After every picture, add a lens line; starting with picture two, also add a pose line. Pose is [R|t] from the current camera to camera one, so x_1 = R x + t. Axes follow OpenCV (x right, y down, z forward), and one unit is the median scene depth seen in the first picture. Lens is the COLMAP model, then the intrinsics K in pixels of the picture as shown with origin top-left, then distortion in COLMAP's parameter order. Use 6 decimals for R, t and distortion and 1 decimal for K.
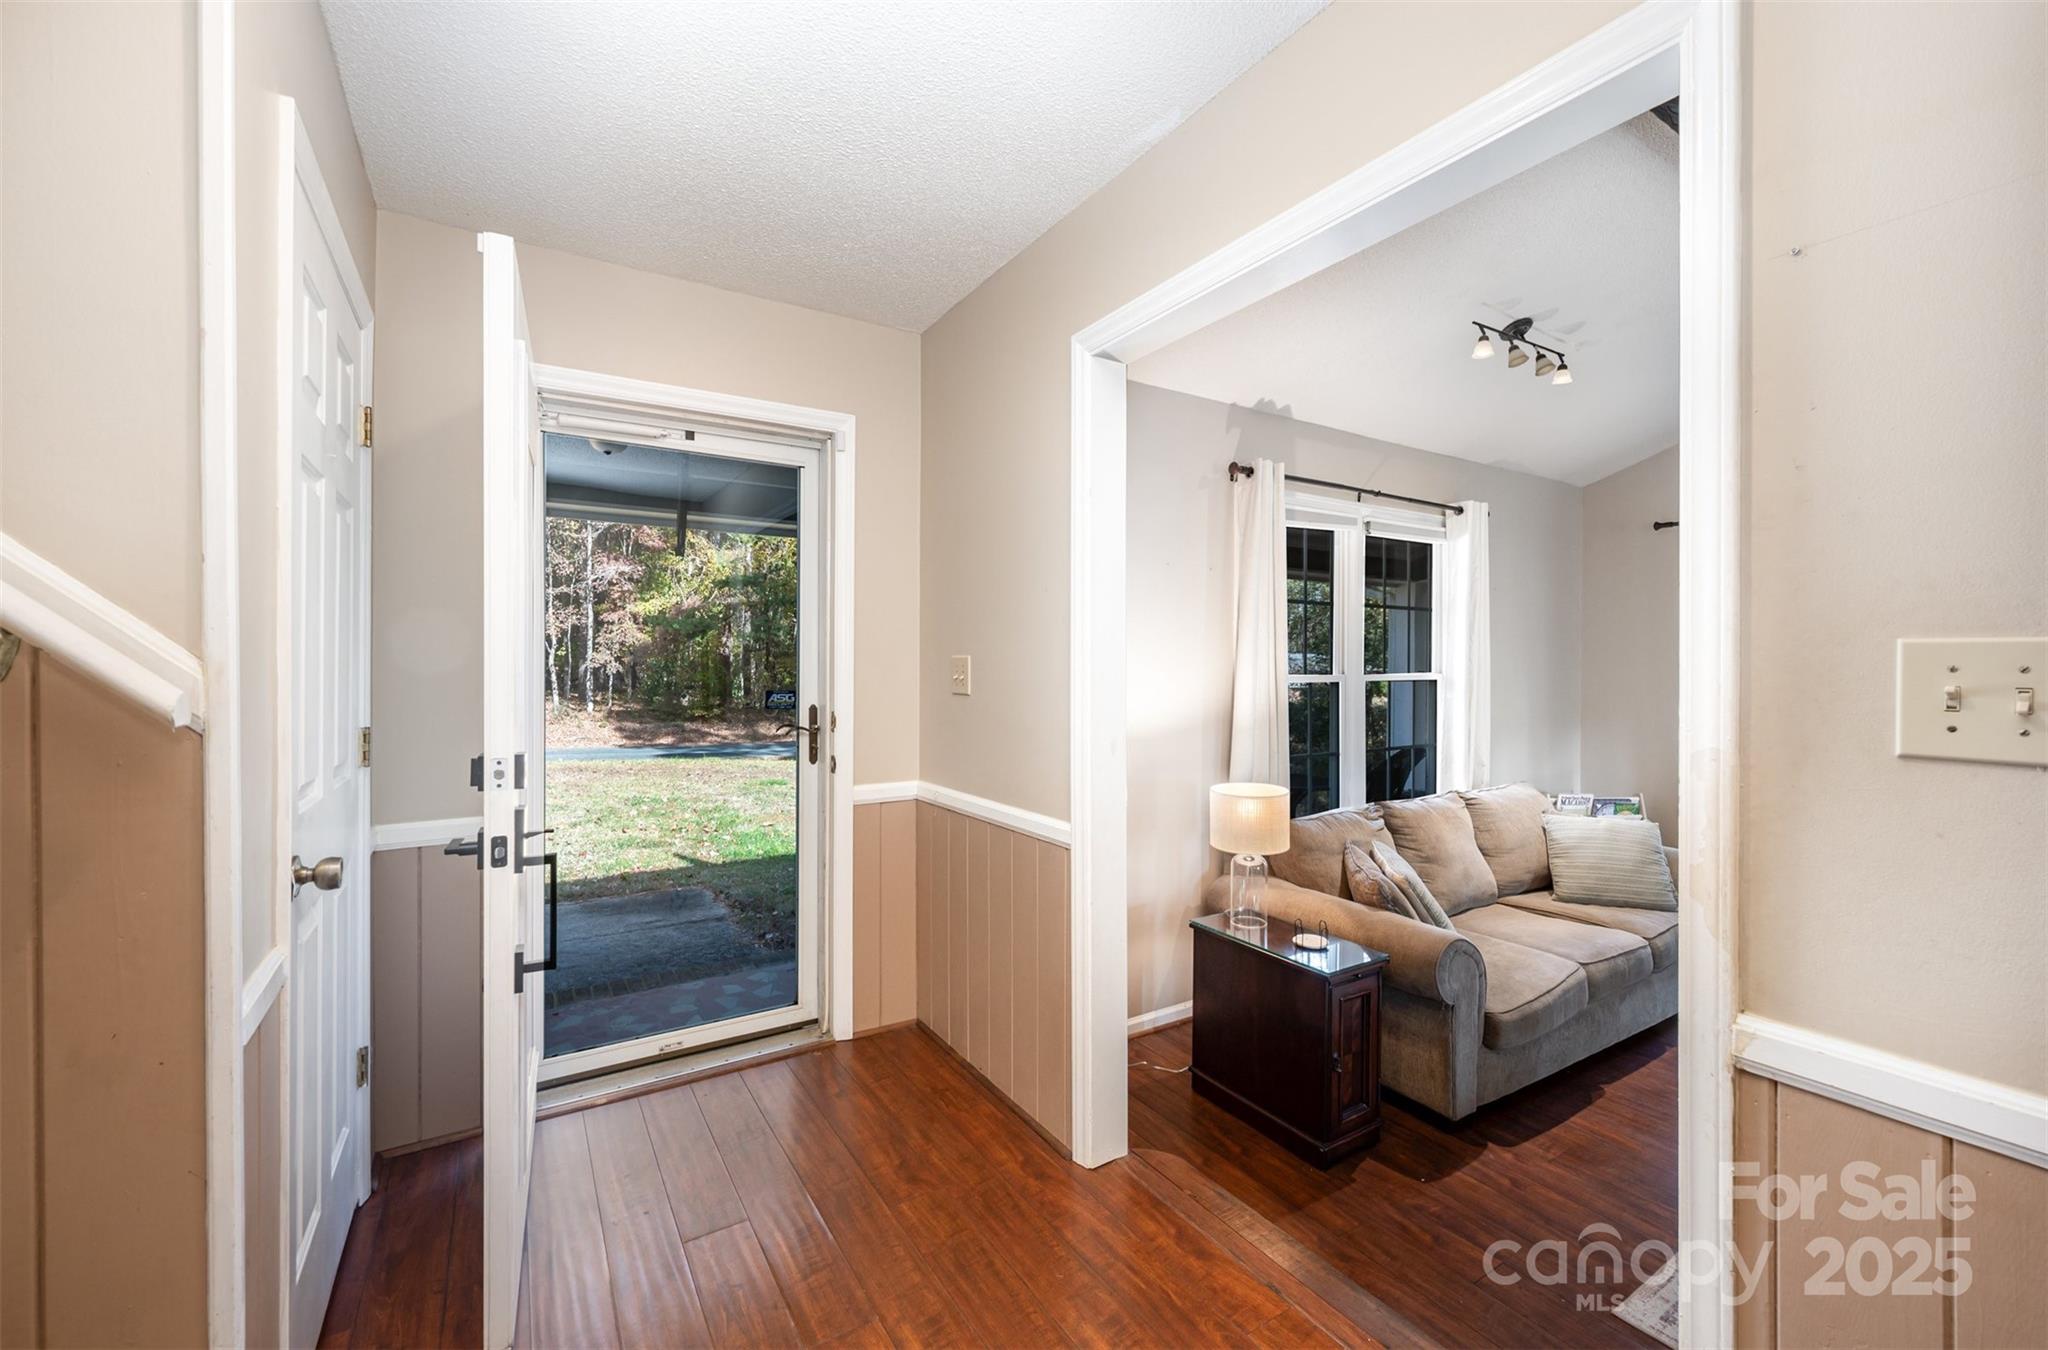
lens RADIAL K [[825.4, 0, 1037.6], [0, 825.4, 669.1], [0, 0, 1]] dist [-0.001590, 0.000056]
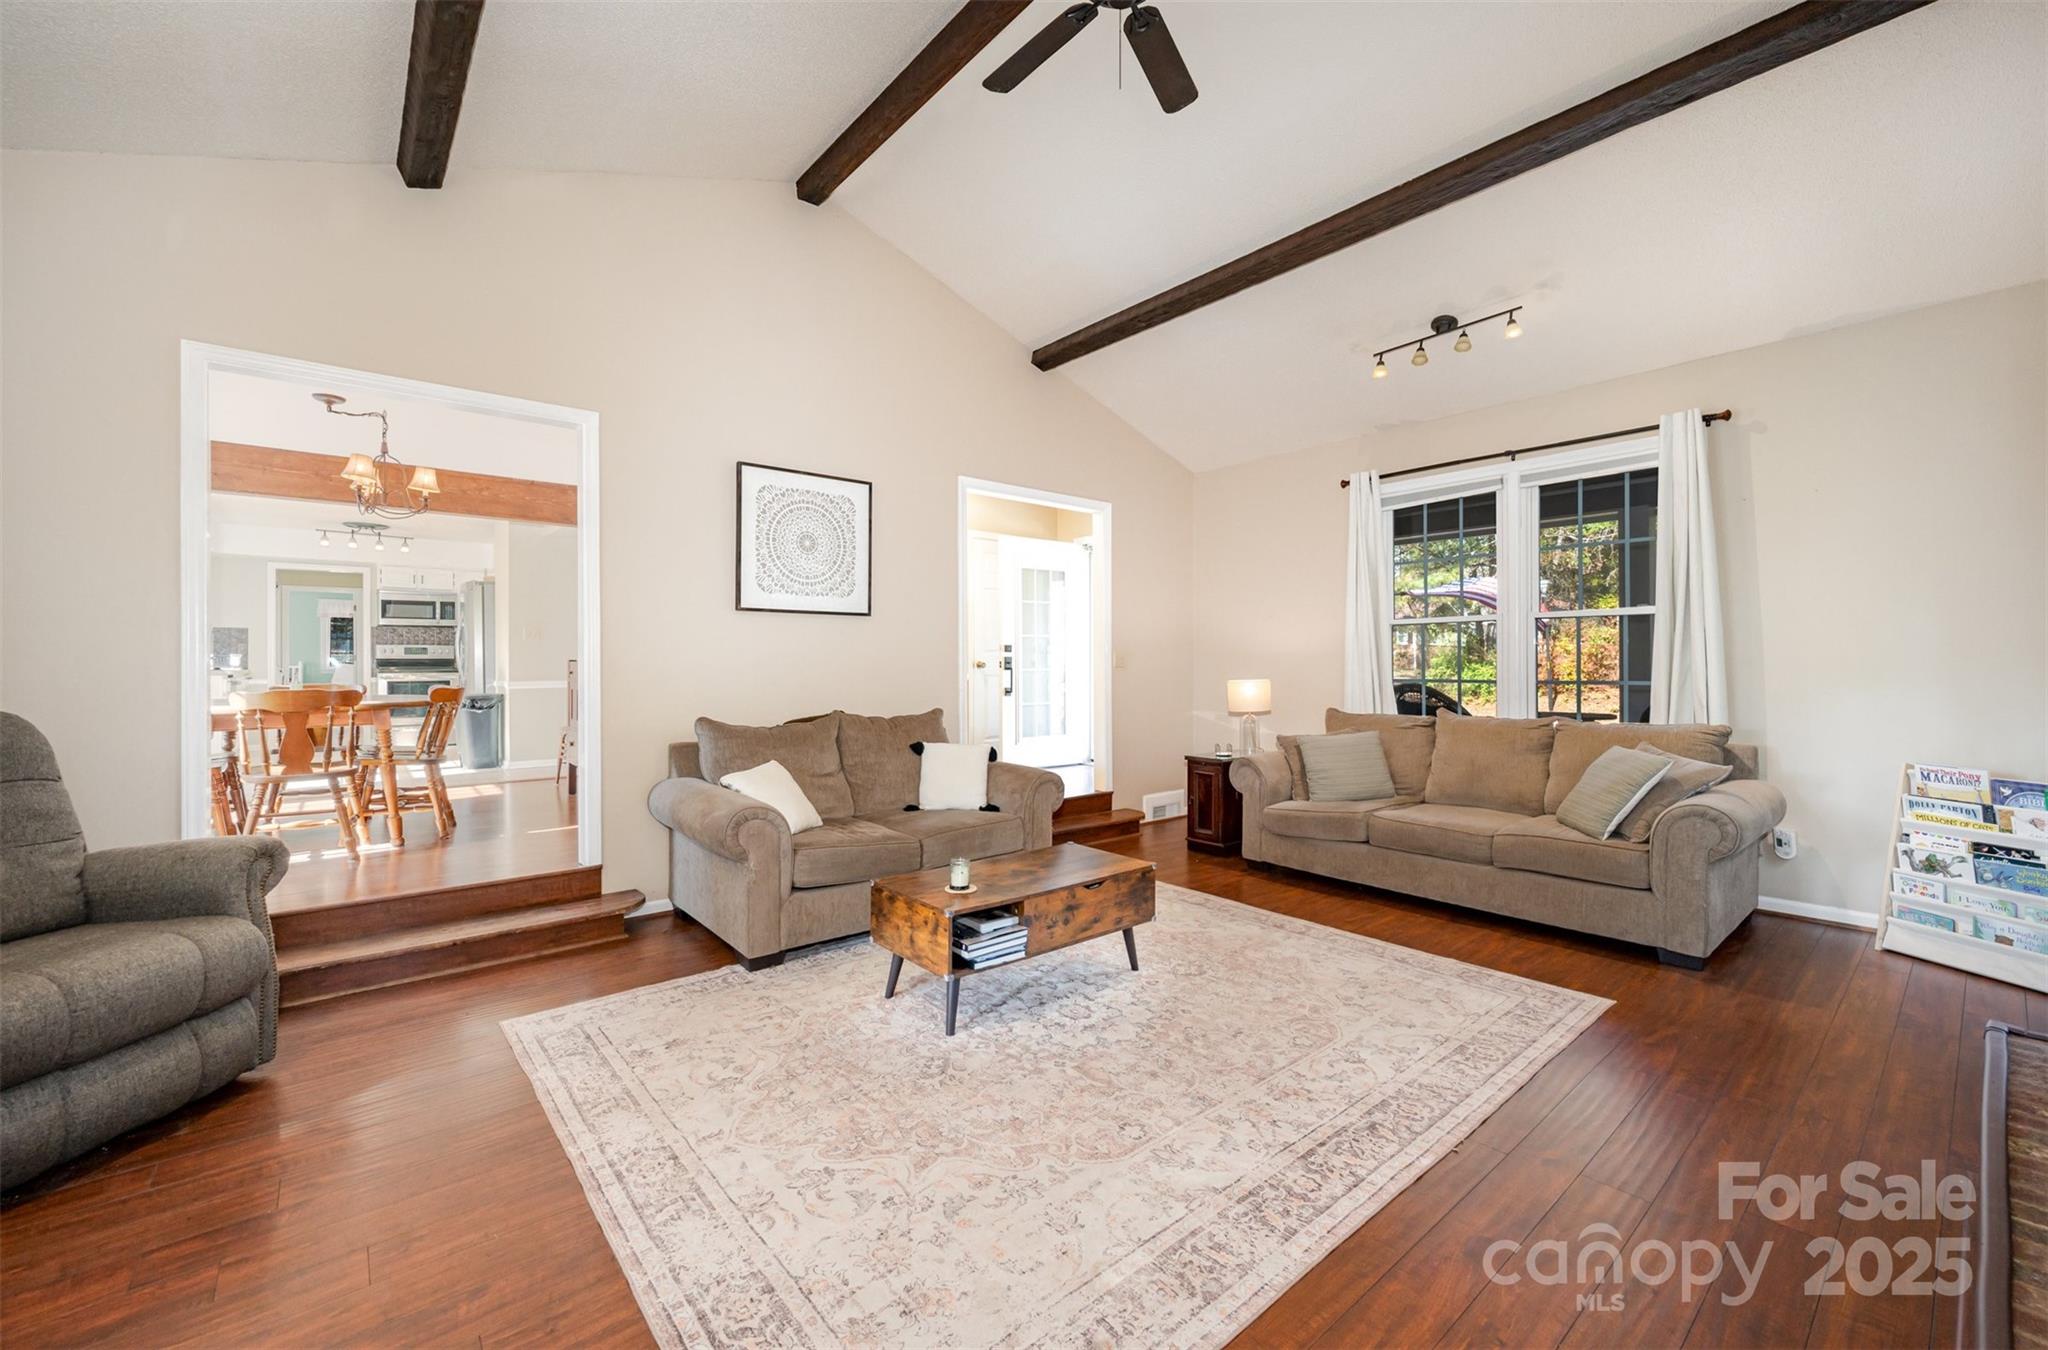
lens RADIAL K [[825.4, 0, 1040.9], [0, 825.4, 667.7], [0, 0, 1]] dist [-0.001590, 0.000056]
pose [[0.135016, 0.001814, -0.990842, 1.446500], [0.001592, 0.999997, 0.002048, 0.079873], [0.990842, -0.001854, 0.135013, 0.203020]]
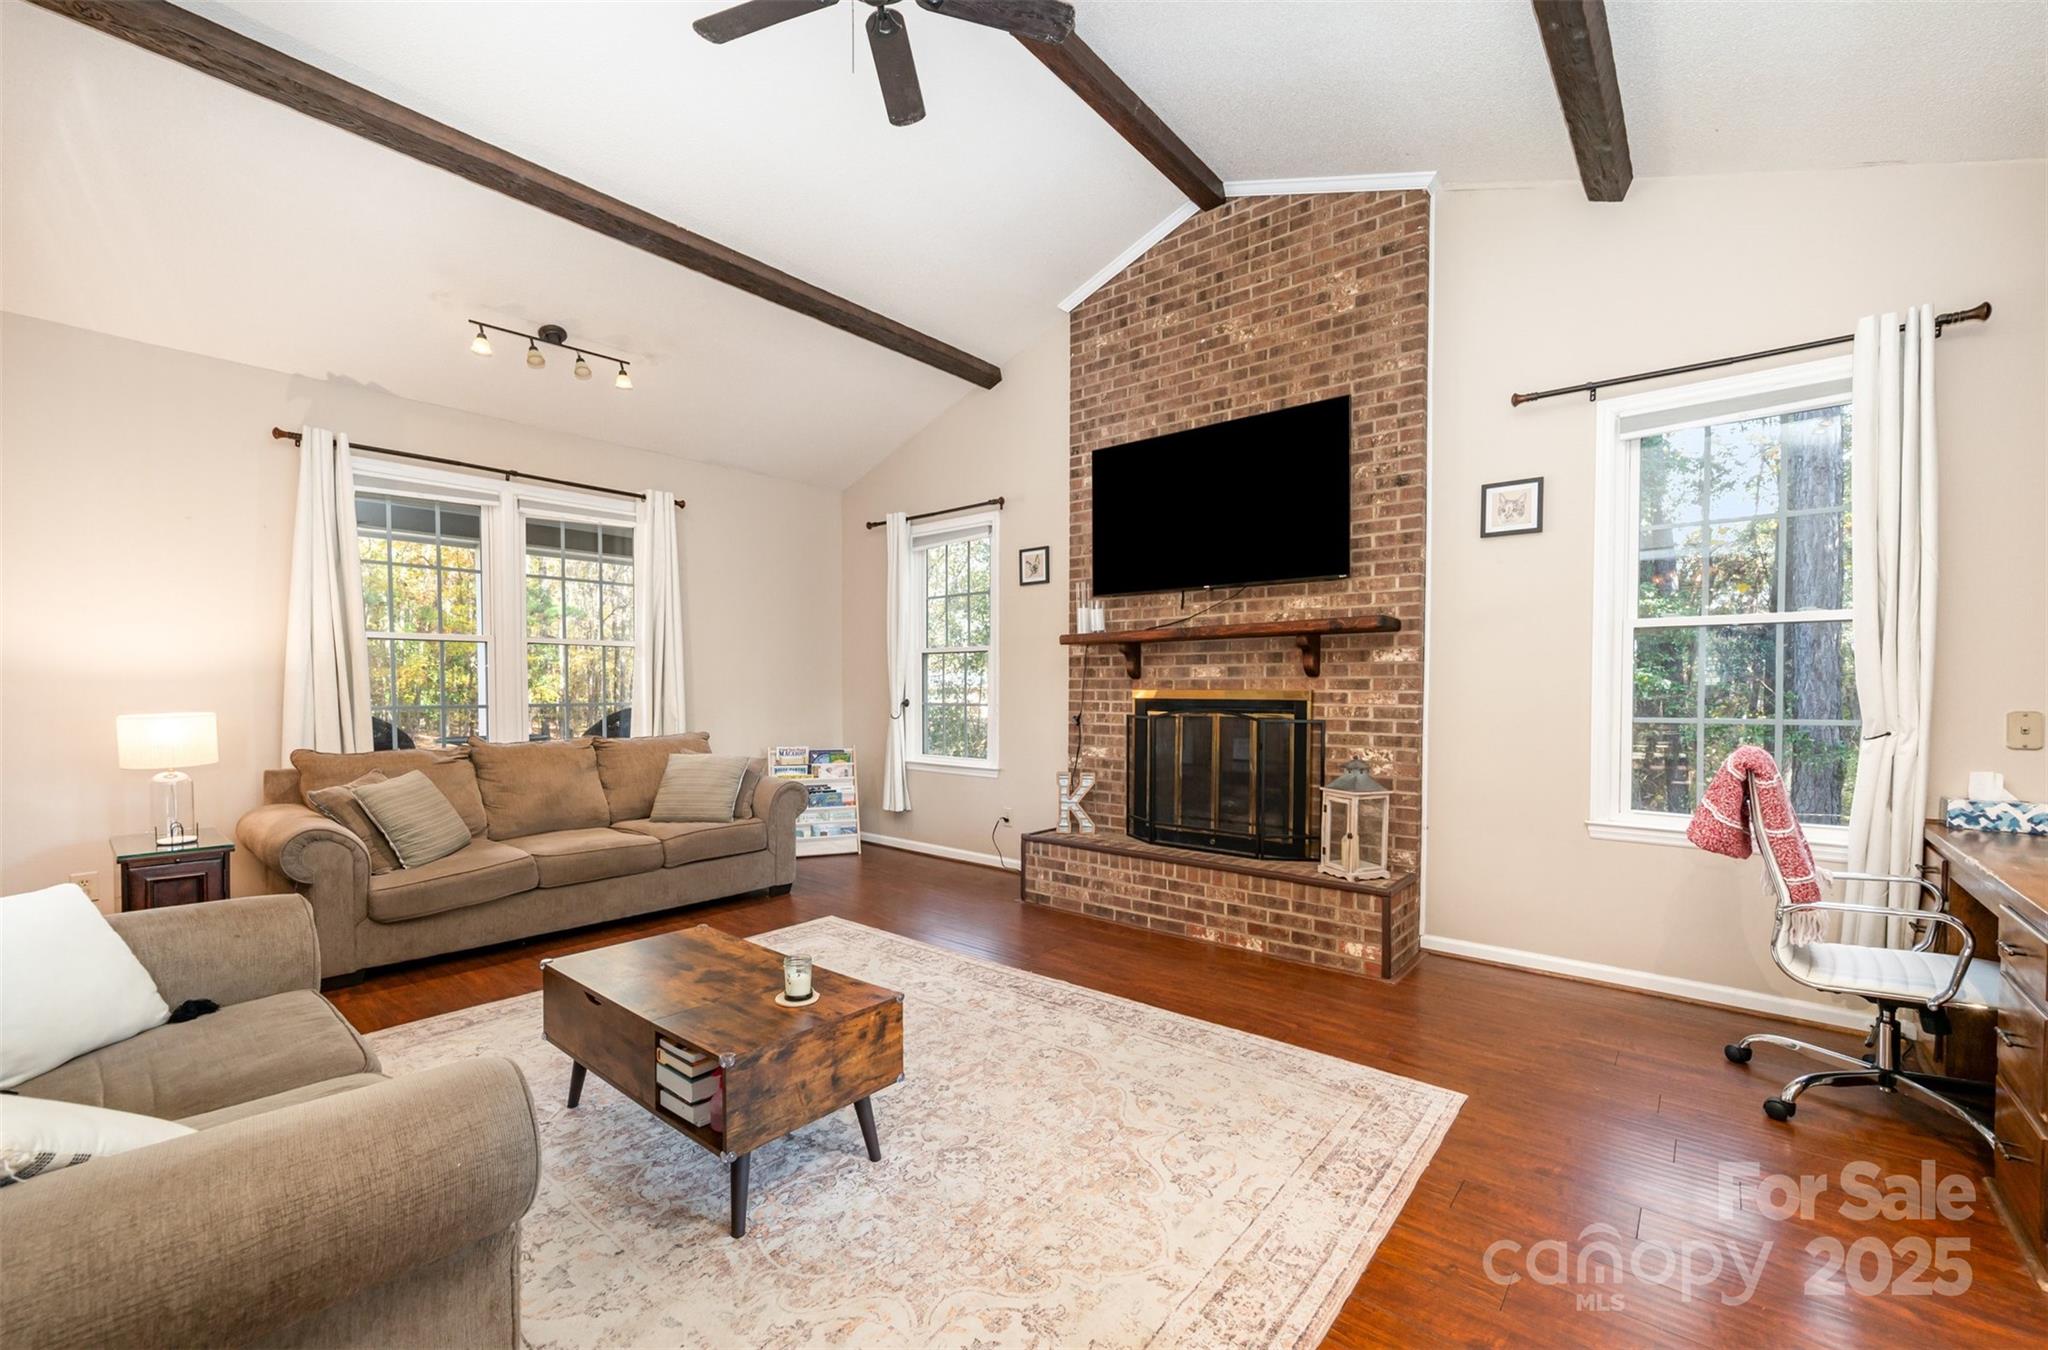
lens RADIAL K [[825.4, 0, 1021.9], [0, 825.4, 713.6], [0, 0, 1]] dist [-0.001590, 0.000056]
pose [[0.956898, -0.009114, 0.290282, 0.739659], [-0.000243, 0.999482, 0.032182, 0.077333], [-0.290425, -0.030865, 0.956400, -0.284011]]
